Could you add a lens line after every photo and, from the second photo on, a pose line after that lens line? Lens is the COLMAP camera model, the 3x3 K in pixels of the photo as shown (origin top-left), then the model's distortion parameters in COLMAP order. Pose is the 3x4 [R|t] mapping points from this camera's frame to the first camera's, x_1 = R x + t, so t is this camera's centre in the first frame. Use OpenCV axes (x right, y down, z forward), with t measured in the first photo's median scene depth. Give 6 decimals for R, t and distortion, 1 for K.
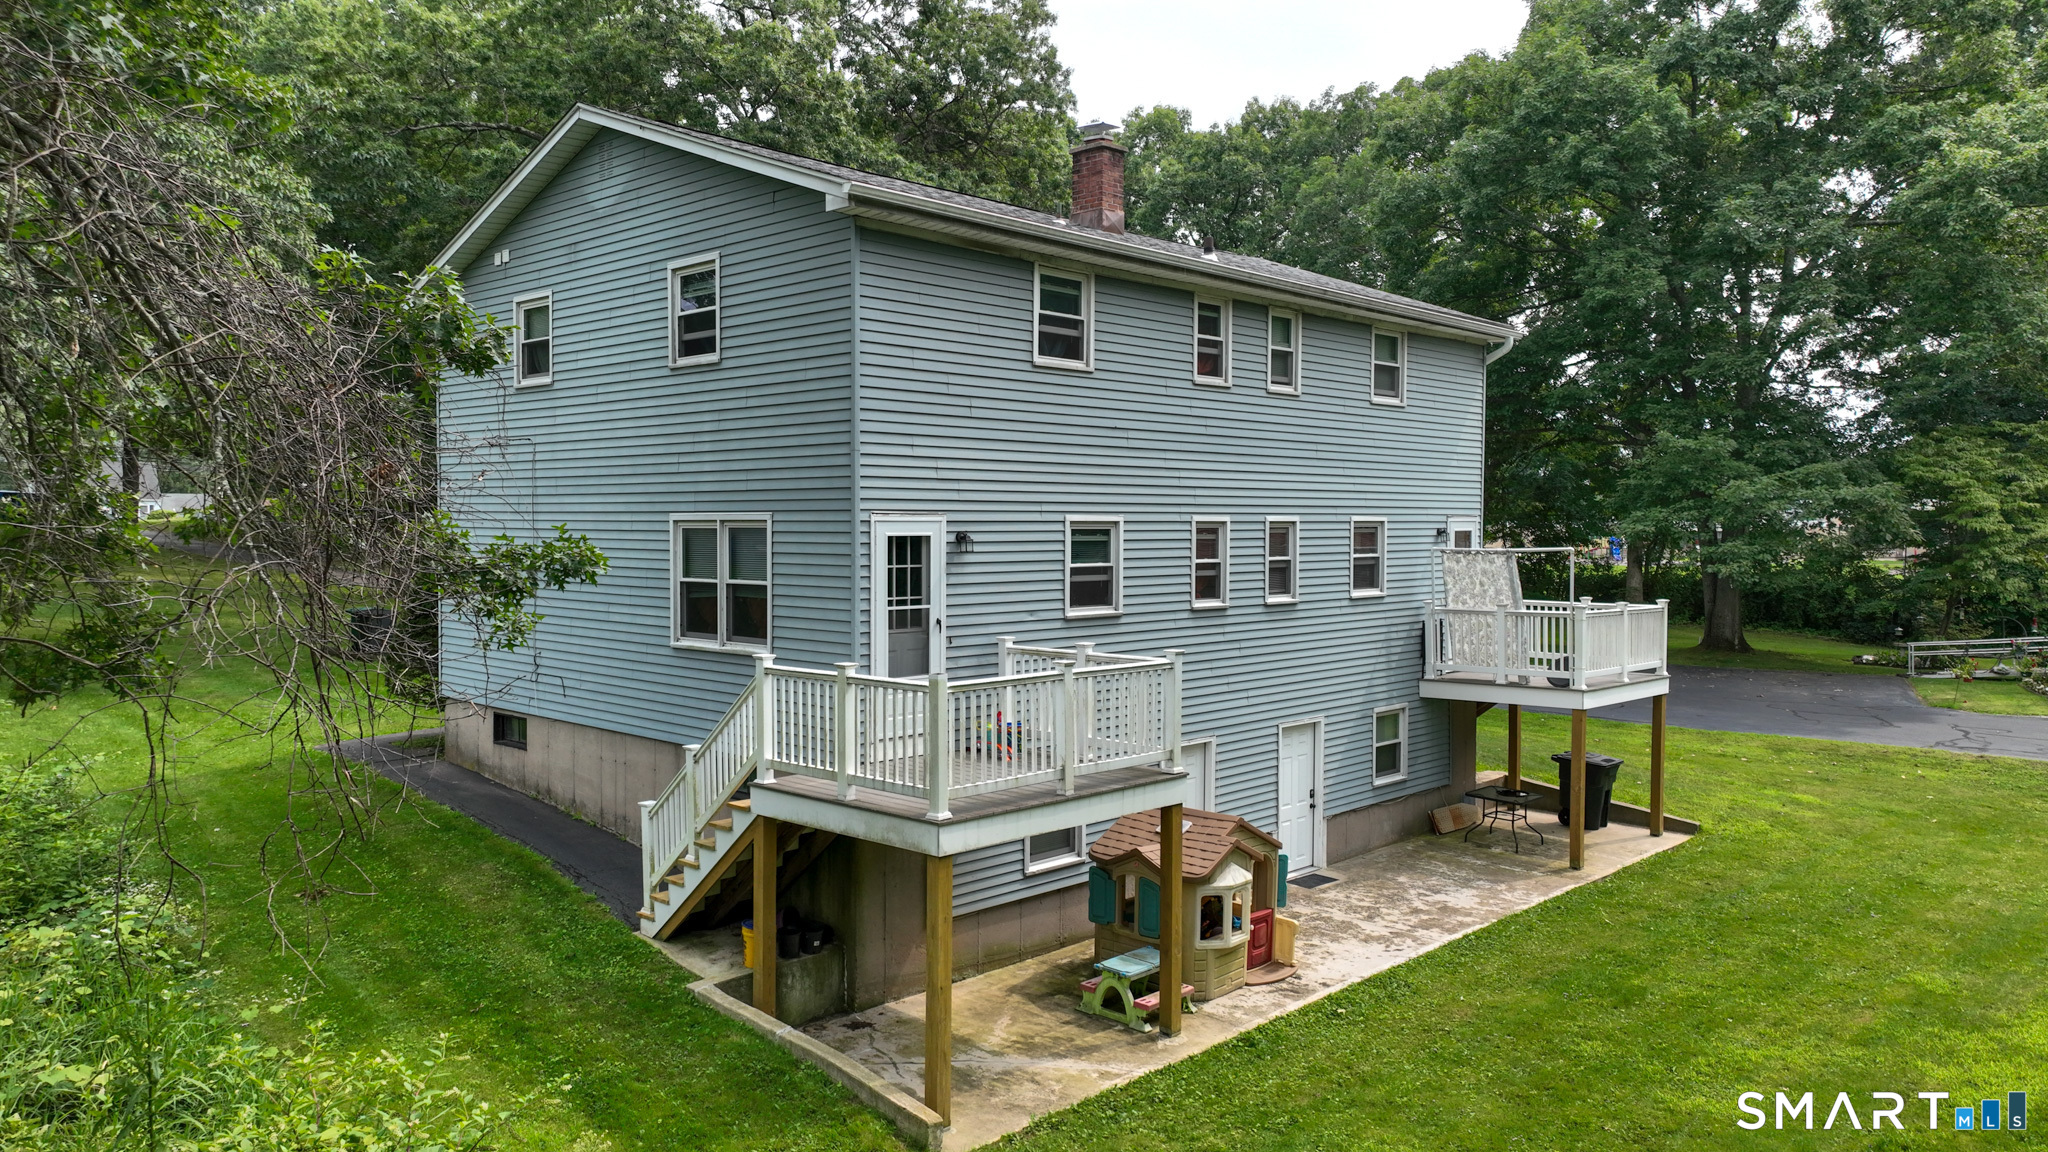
lens RADIAL K [[1438.1, 0, 1024.0], [0, 1438.1, 576.0], [0, 0, 1]] dist [0.003443, -0.001466]
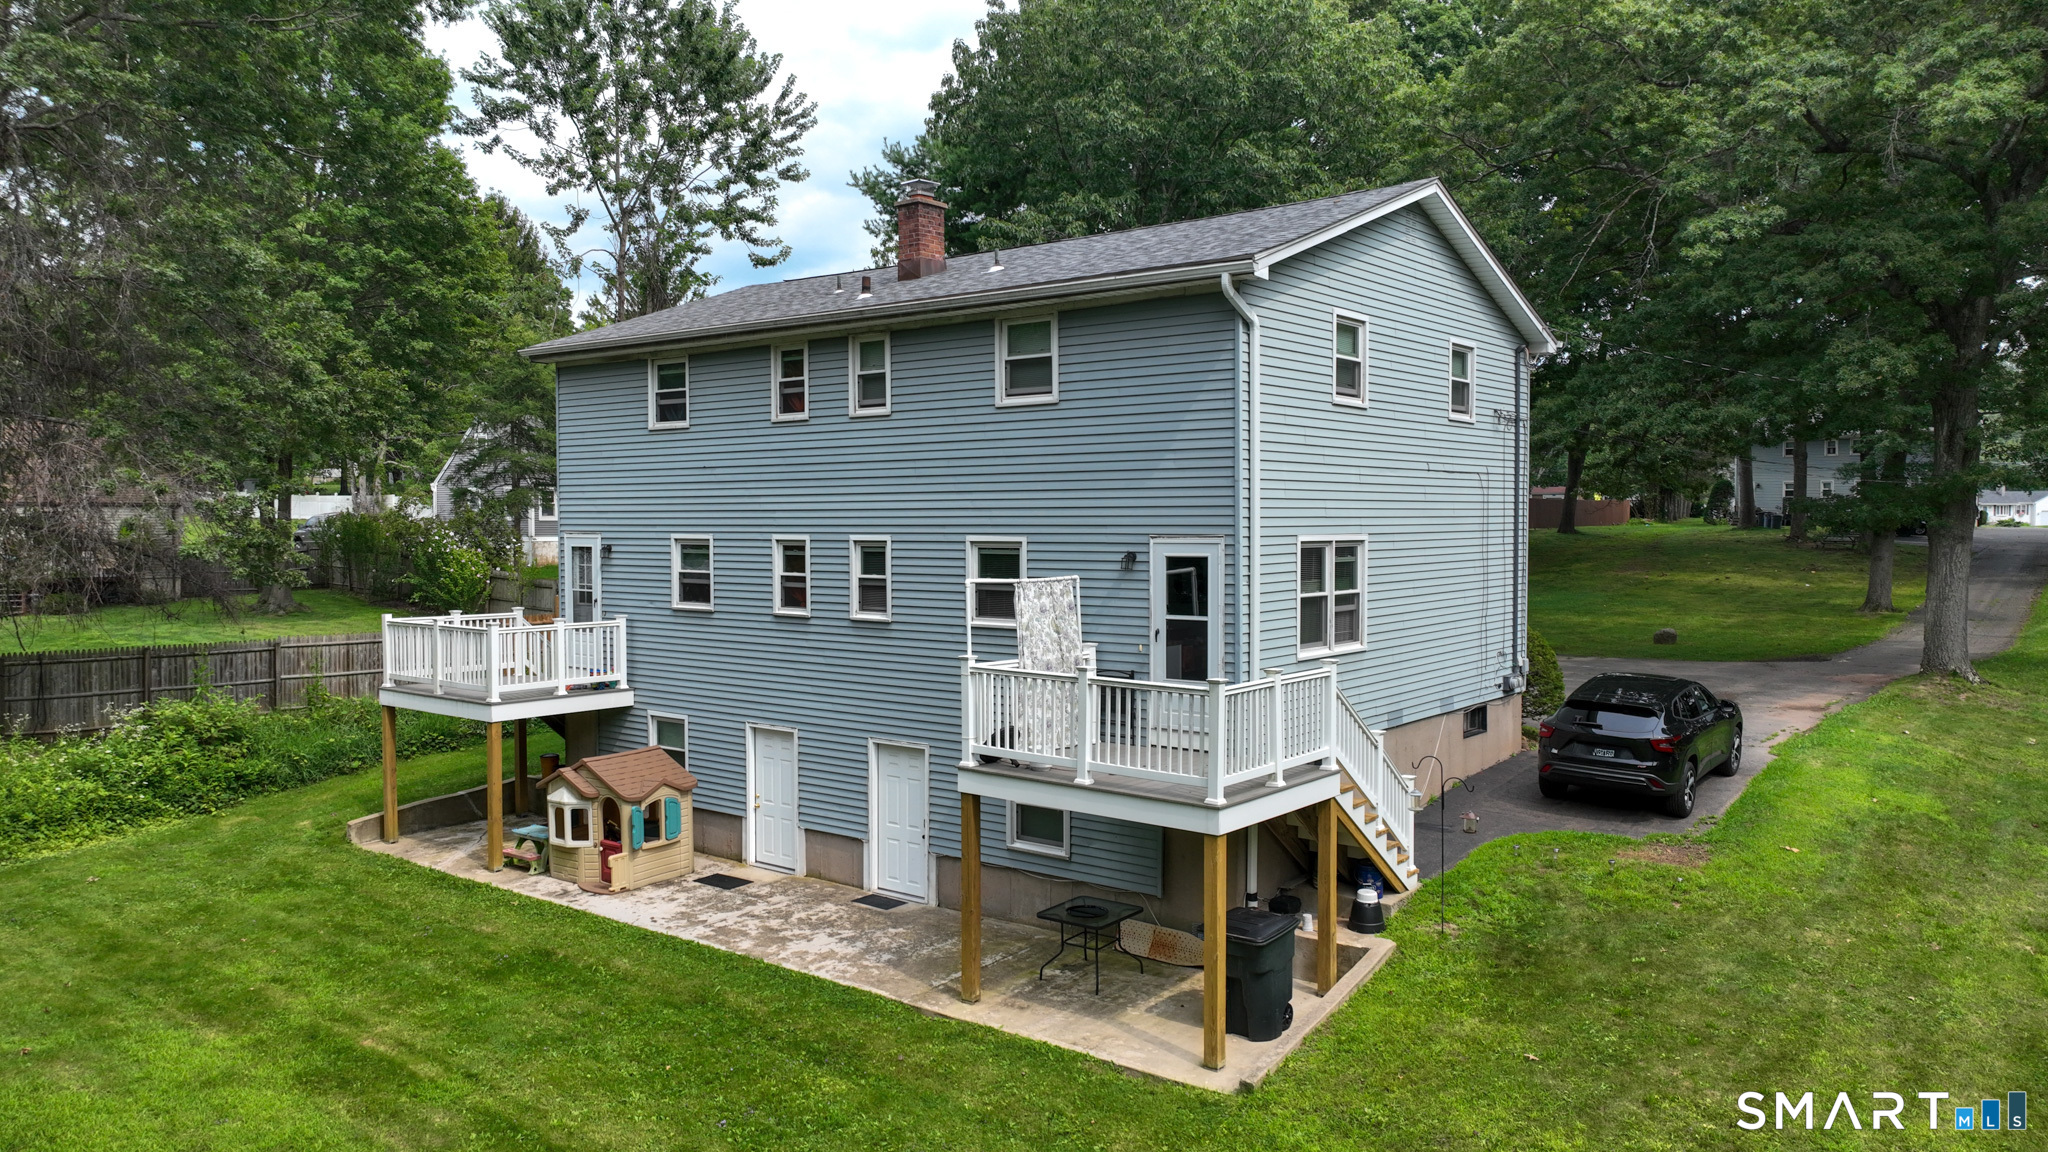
lens RADIAL K [[1438.1, 0, 1024.0], [0, 1438.1, 576.0], [0, 0, 1]] dist [0.003443, -0.001466]
pose [[0.096982, 0.035935, -0.994637, 1.294151], [-0.037235, 0.998779, 0.032454, -0.053470], [0.994589, 0.033888, 0.098202, 1.079194]]
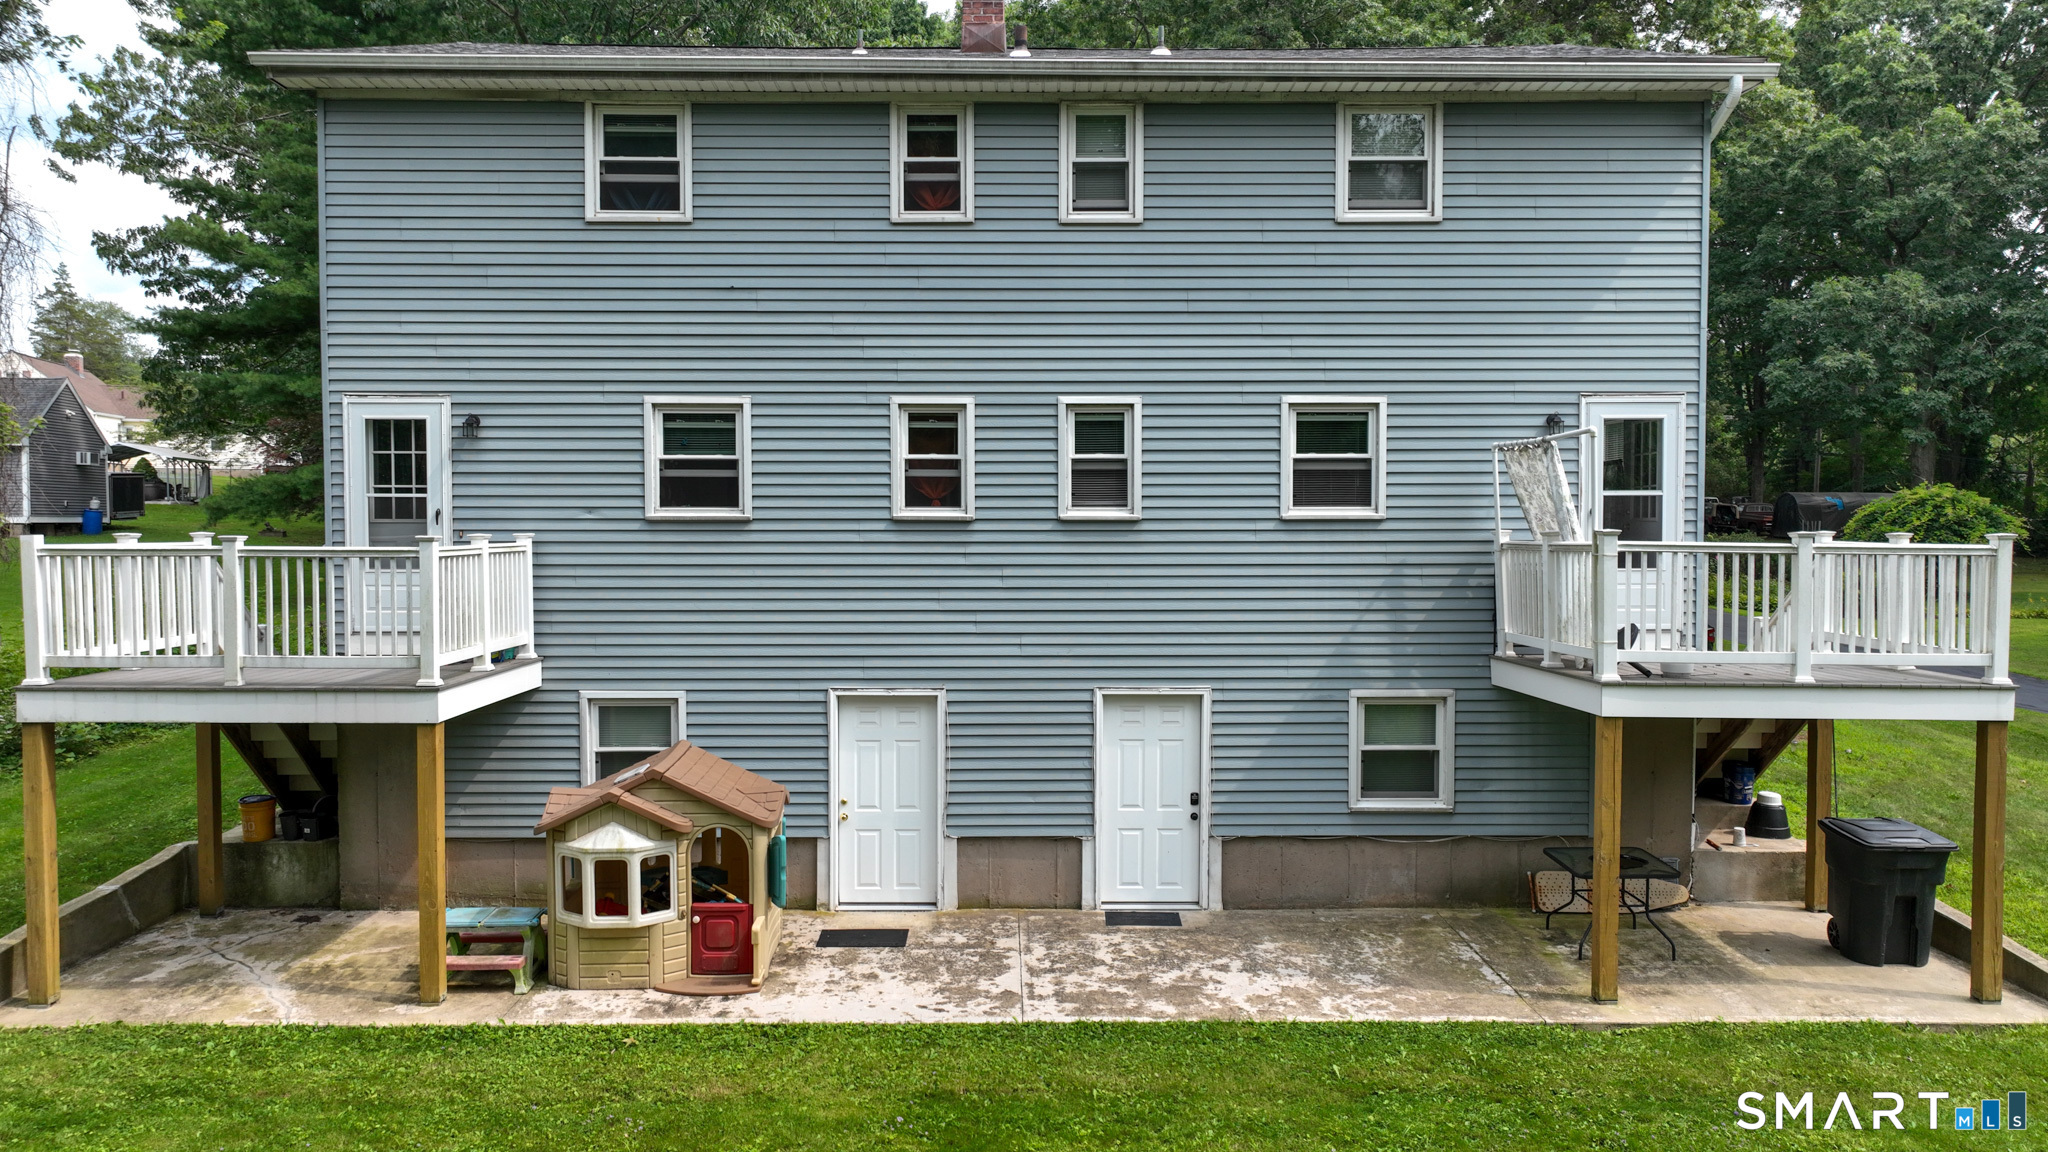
lens RADIAL K [[1438.1, 0, 1024.0], [0, 1438.1, 576.0], [0, 0, 1]] dist [0.003443, -0.001466]
pose [[0.700878, 0.026513, -0.712789, 0.708125], [-0.025637, 0.999600, 0.011973, 0.042430], [0.712821, 0.009883, 0.701277, 0.508423]]
